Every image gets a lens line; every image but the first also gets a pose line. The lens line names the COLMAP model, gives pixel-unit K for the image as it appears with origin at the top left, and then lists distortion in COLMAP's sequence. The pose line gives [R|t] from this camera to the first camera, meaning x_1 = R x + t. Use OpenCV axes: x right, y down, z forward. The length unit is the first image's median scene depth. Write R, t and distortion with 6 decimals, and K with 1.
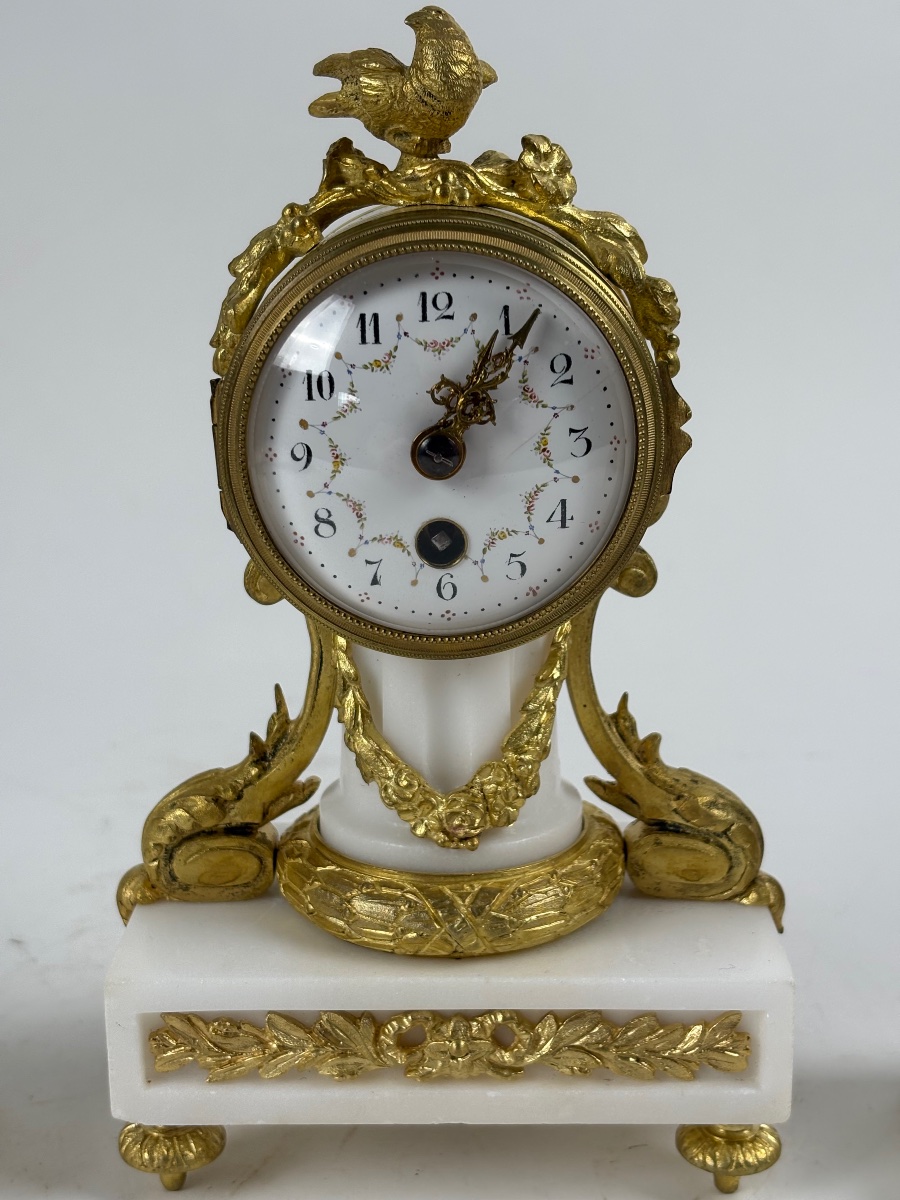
lens RADIAL K [[1803.8, 0, 450.0], [0, 1803.8, 600.0], [0, 0, 1]] dist [0.227317, -0.919003]
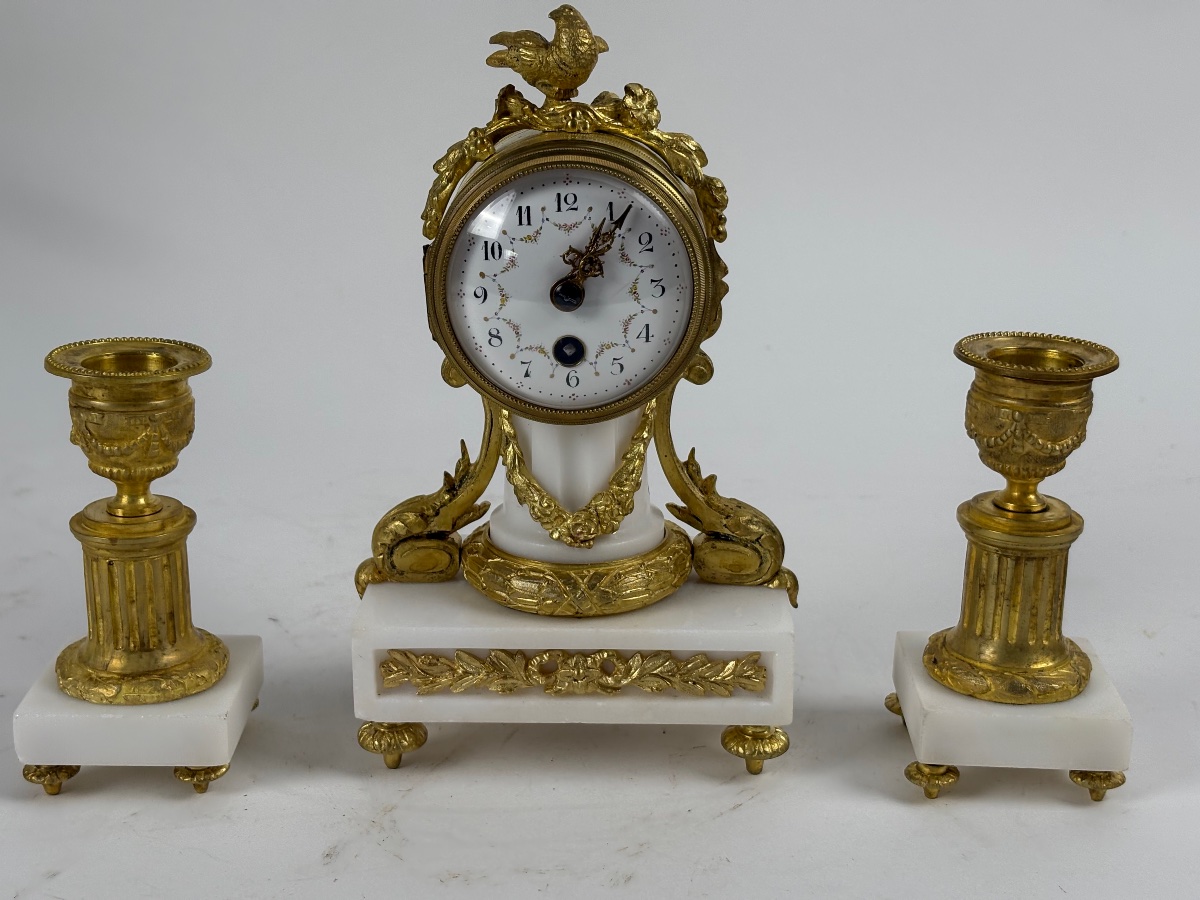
lens RADIAL K [[1803.8, 0, 600.0], [0, 1803.8, 450.0], [0, 0, 1]] dist [0.227317, -0.919003]
pose [[0.999917, 0.010670, -0.007211, 0.031857], [-0.010282, 0.998603, 0.051834, -0.025422], [0.007754, -0.051756, 0.998630, -0.533383]]
